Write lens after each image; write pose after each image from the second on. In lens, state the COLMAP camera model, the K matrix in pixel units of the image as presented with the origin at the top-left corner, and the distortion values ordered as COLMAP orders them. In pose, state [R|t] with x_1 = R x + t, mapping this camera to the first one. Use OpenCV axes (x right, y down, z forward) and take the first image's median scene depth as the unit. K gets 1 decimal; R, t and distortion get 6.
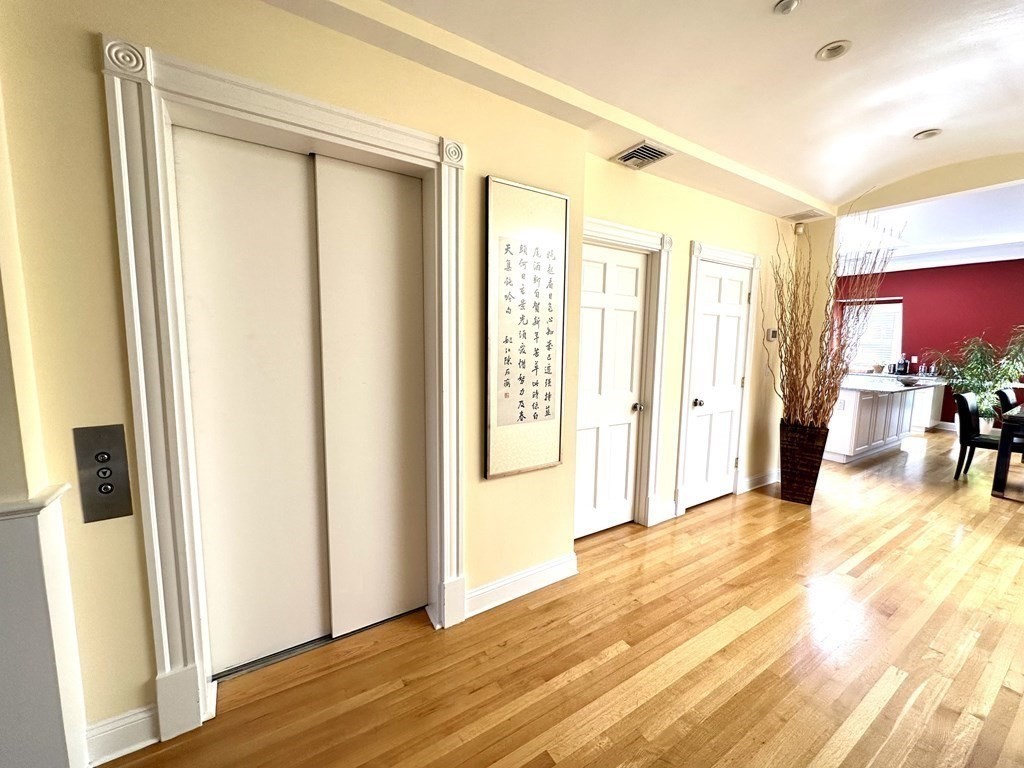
lens RADIAL K [[407.3, 0, 510.2], [0, 407.3, 383.2], [0, 0, 1]] dist [-0.001337, 0.000179]
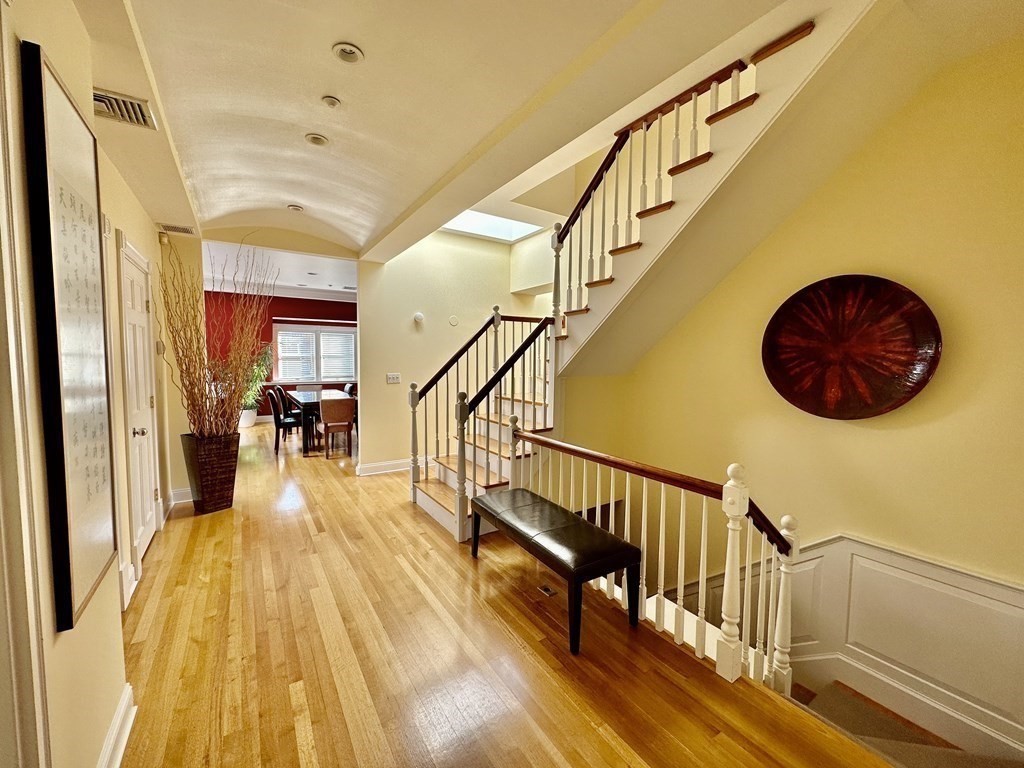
lens RADIAL K [[407.3, 0, 516.7], [0, 407.3, 383.3], [0, 0, 1]] dist [-0.001337, 0.000179]
pose [[-0.021855, -0.074997, 0.996944, -0.459603], [0.096335, 0.992384, 0.076766, -0.048922], [-0.995109, 0.097718, -0.014464, 0.336115]]
